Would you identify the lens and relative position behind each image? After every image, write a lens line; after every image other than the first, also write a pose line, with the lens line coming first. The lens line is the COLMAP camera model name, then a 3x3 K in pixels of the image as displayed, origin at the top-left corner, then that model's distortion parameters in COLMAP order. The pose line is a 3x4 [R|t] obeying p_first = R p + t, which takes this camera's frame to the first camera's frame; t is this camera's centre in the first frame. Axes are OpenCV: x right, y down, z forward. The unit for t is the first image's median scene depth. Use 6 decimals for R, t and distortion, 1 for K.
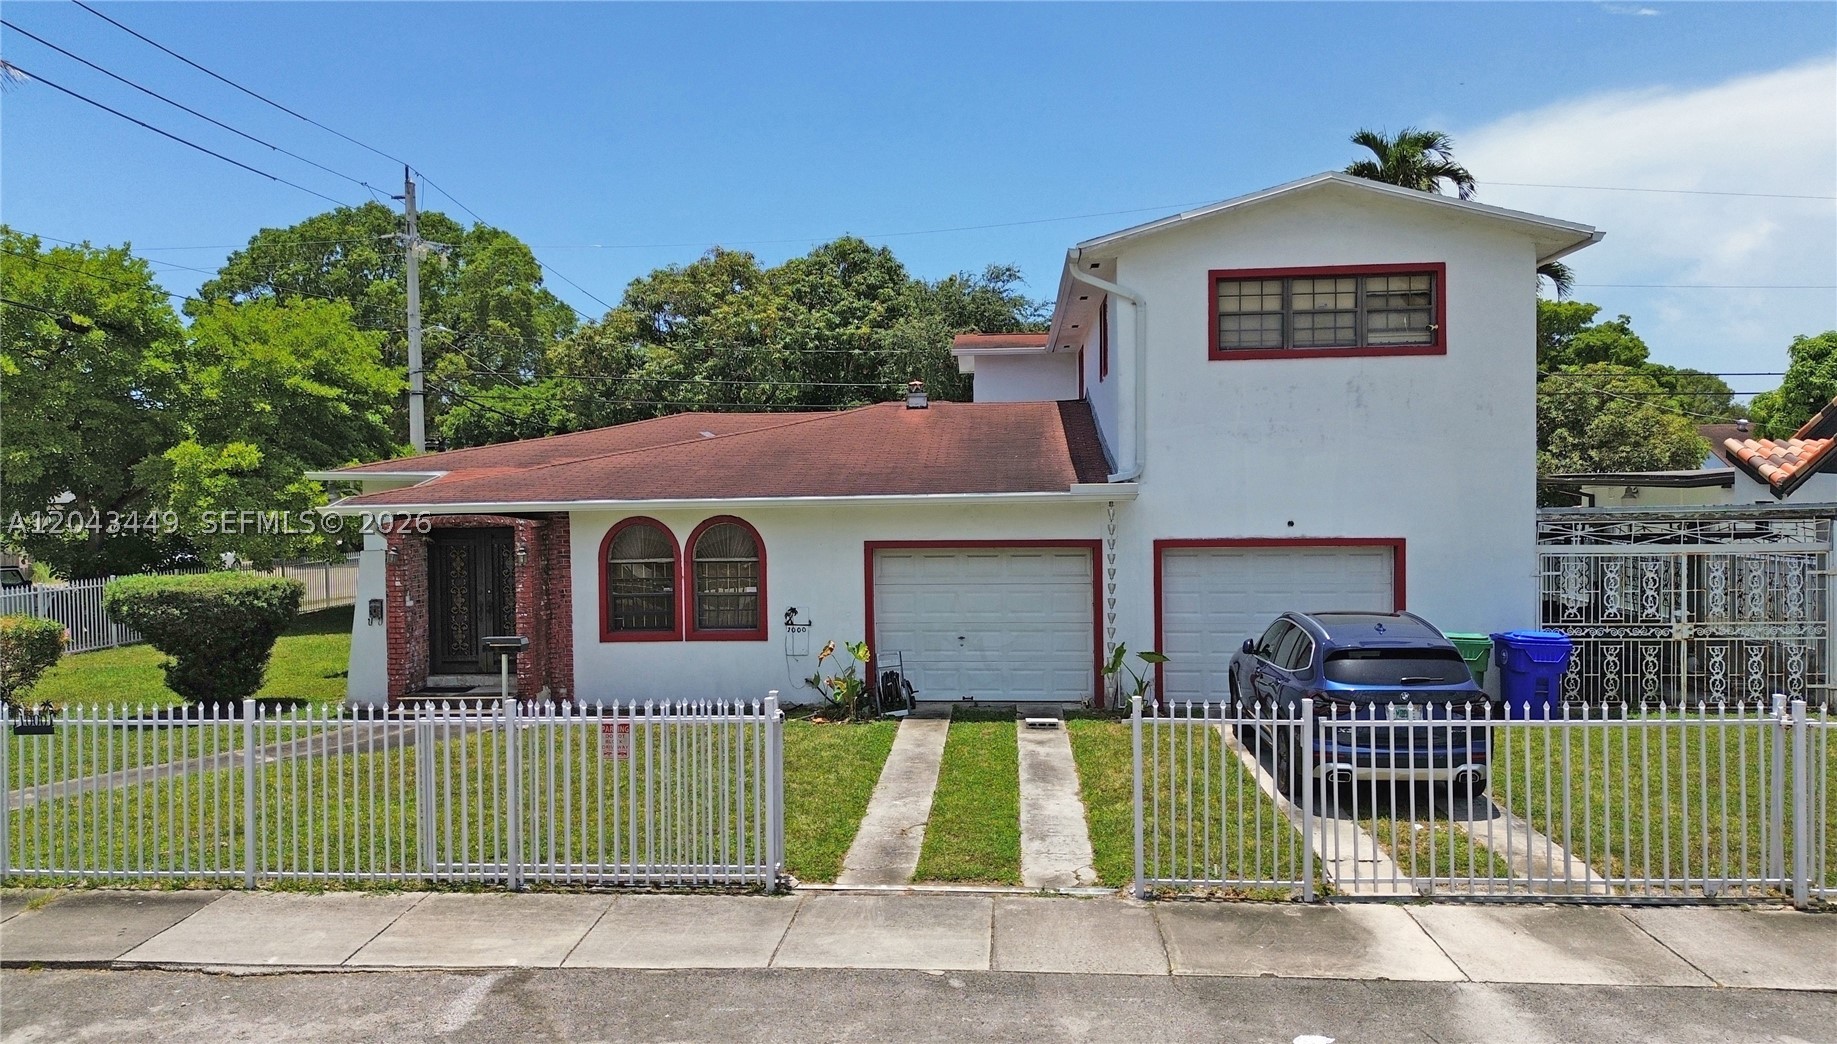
lens RADIAL K [[1354.8, 0, 918.5], [0, 1354.8, 522.0], [0, 0, 1]] dist [0.058374, -0.042872]
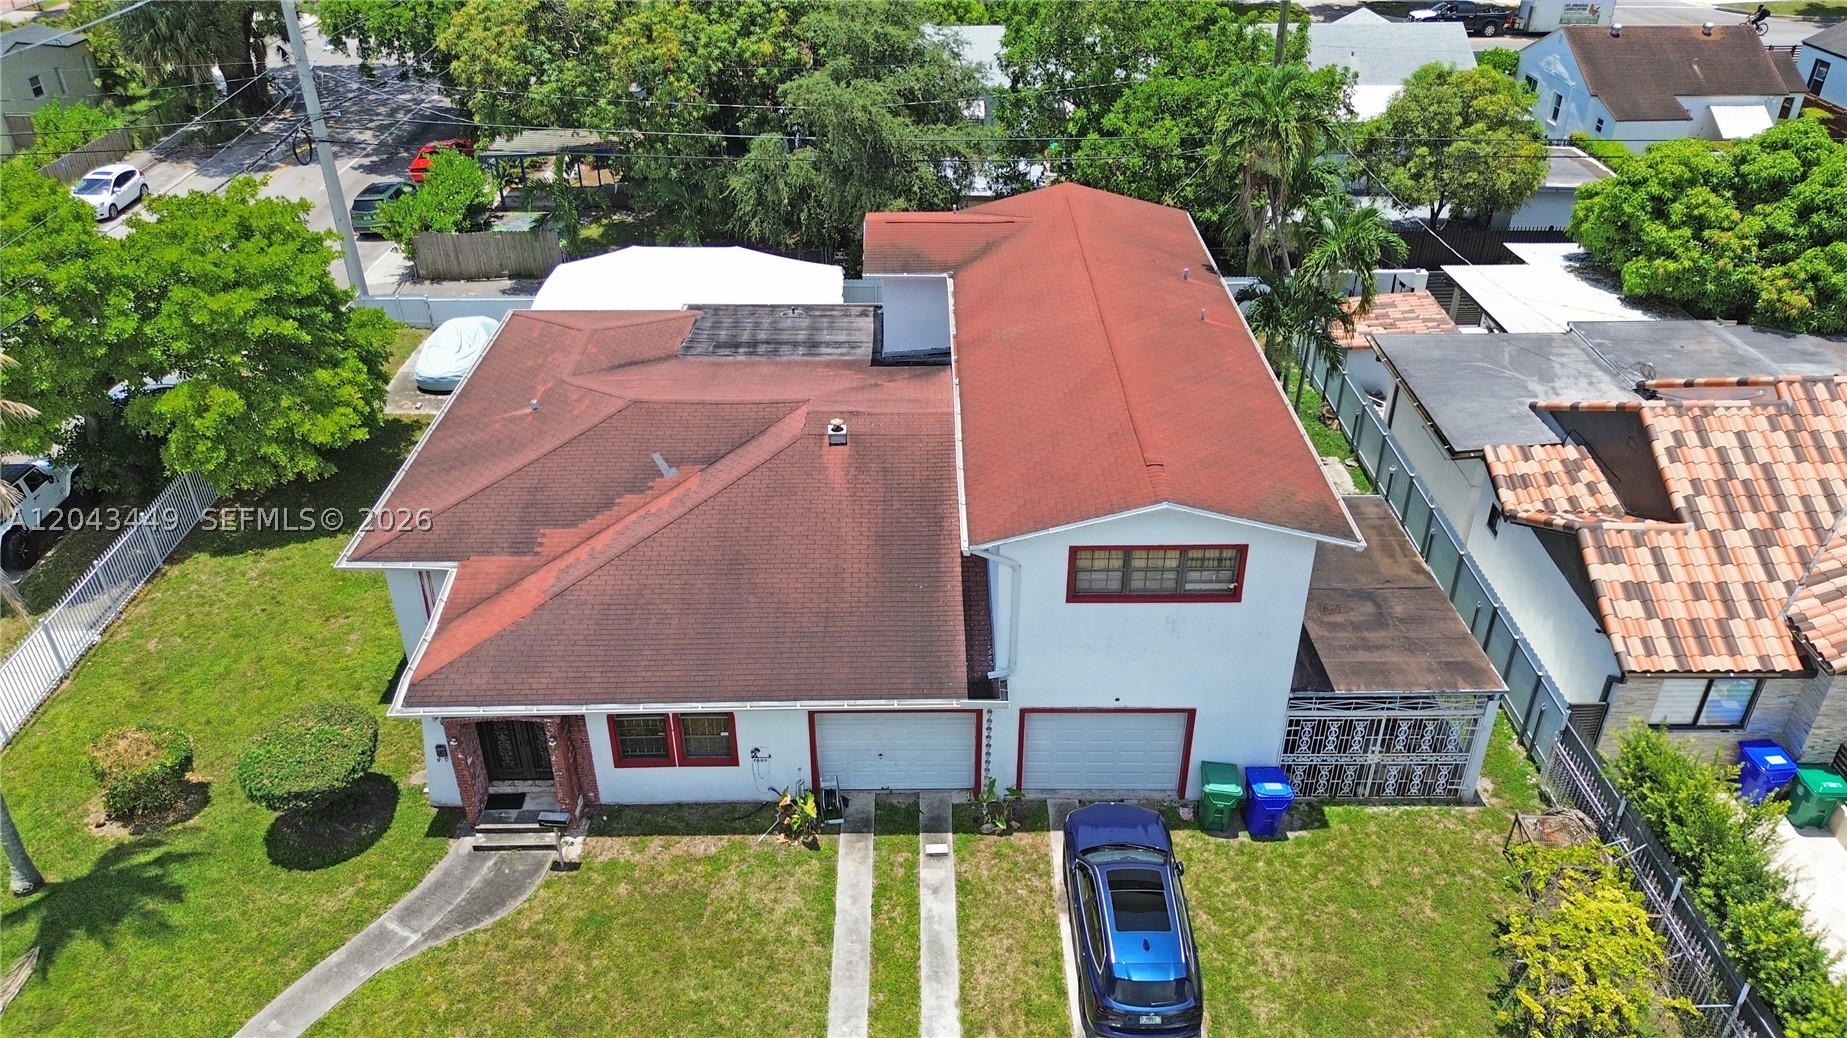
lens RADIAL K [[1311.0, 0, 933.8], [0, 1311.0, 525.6], [0, 0, 1]] dist [0.074870, -0.091684]
pose [[0.996685, -0.034592, 0.073631, -0.004490], [-0.007645, 0.861262, 0.508103, -0.827610], [-0.080992, -0.506982, 0.858143, -0.040492]]
